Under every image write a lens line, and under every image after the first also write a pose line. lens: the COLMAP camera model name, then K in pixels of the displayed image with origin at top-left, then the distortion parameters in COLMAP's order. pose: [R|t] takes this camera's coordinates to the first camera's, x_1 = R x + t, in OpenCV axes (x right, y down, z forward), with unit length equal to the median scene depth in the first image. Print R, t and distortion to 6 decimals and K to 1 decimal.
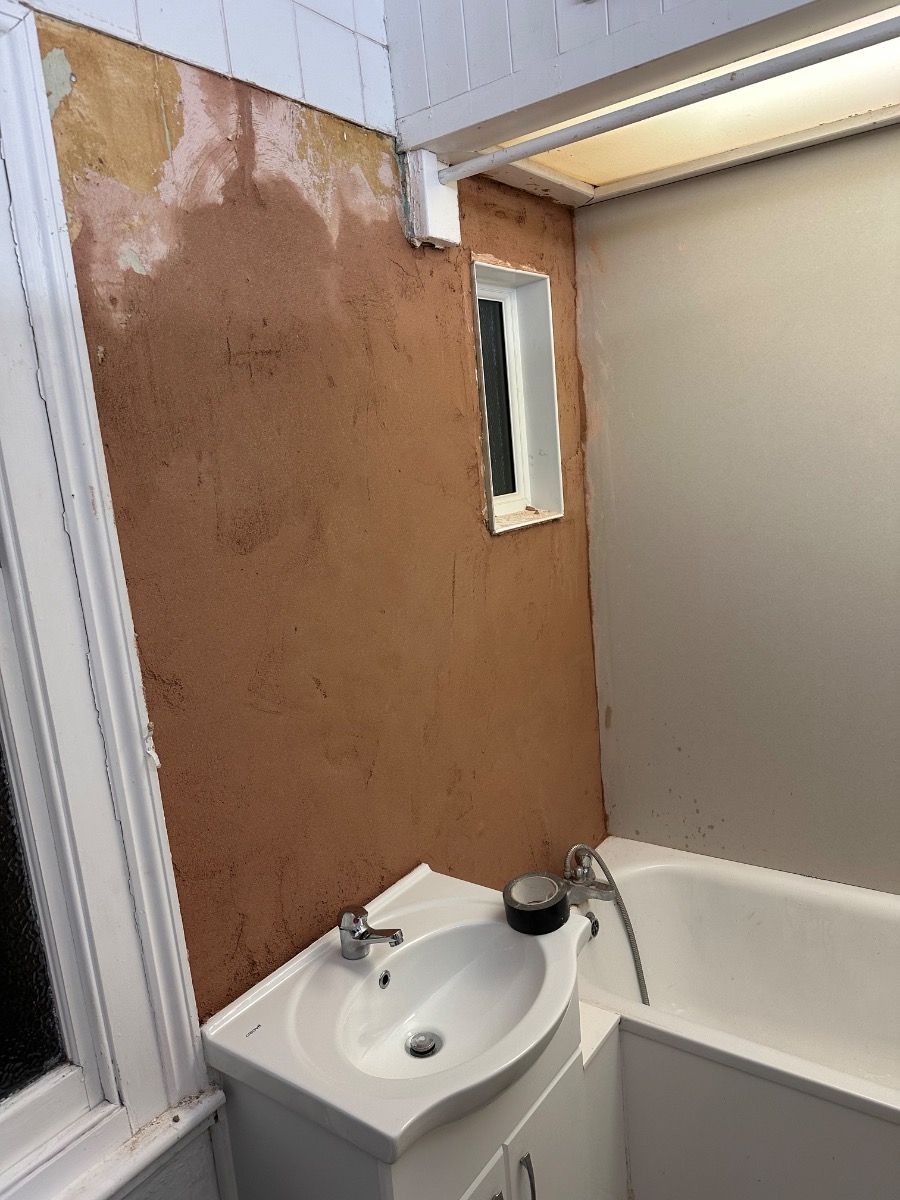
lens RADIAL K [[845.4, 0, 447.2], [0, 845.4, 595.3], [0, 0, 1]] dist [0.085144, -0.119380]
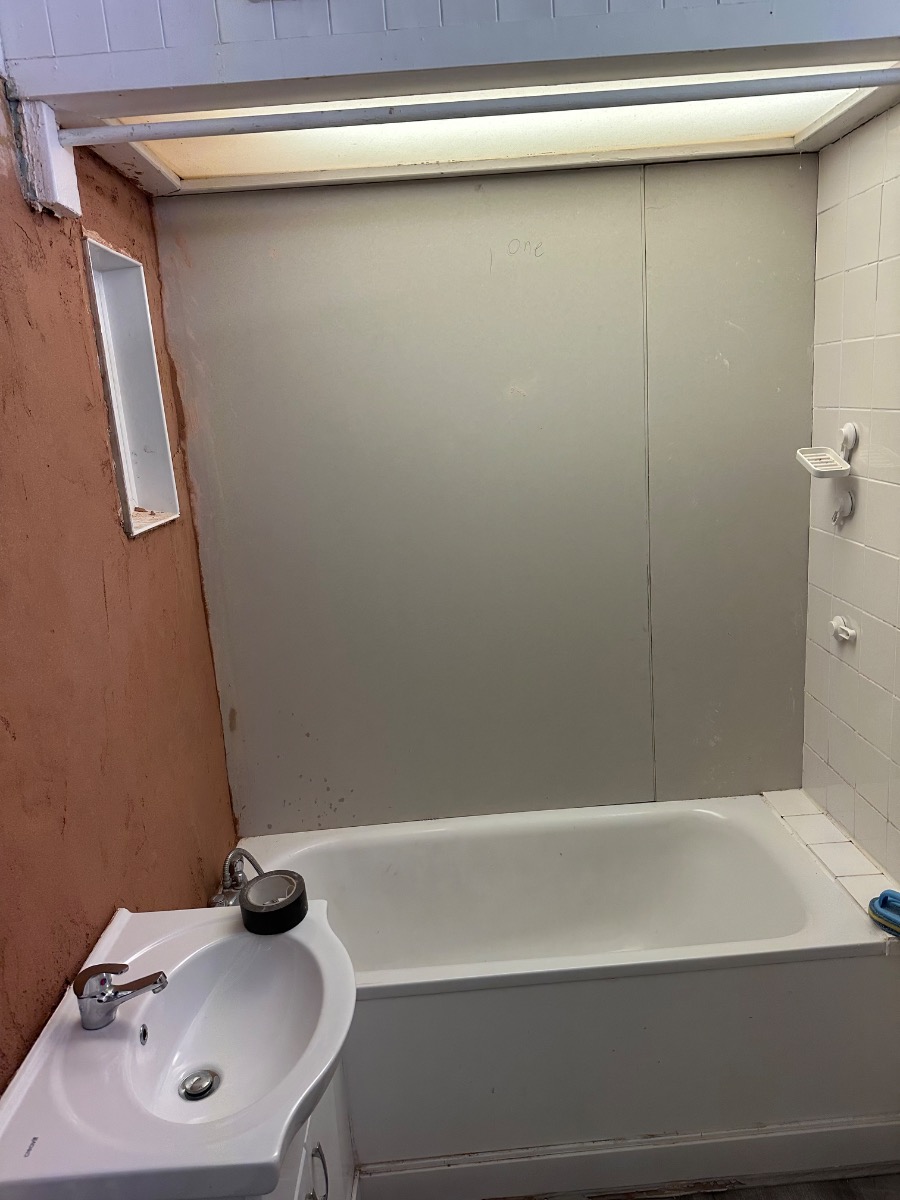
lens RADIAL K [[860.3, 0, 450.0], [0, 860.3, 600.0], [0, 0, 1]] dist [0.008004, 0.001815]
pose [[0.795281, -0.100595, 0.597837, -0.247919], [0.104778, 0.994104, 0.027891, 0.005271], [-0.597118, 0.040459, 0.801132, 0.055271]]
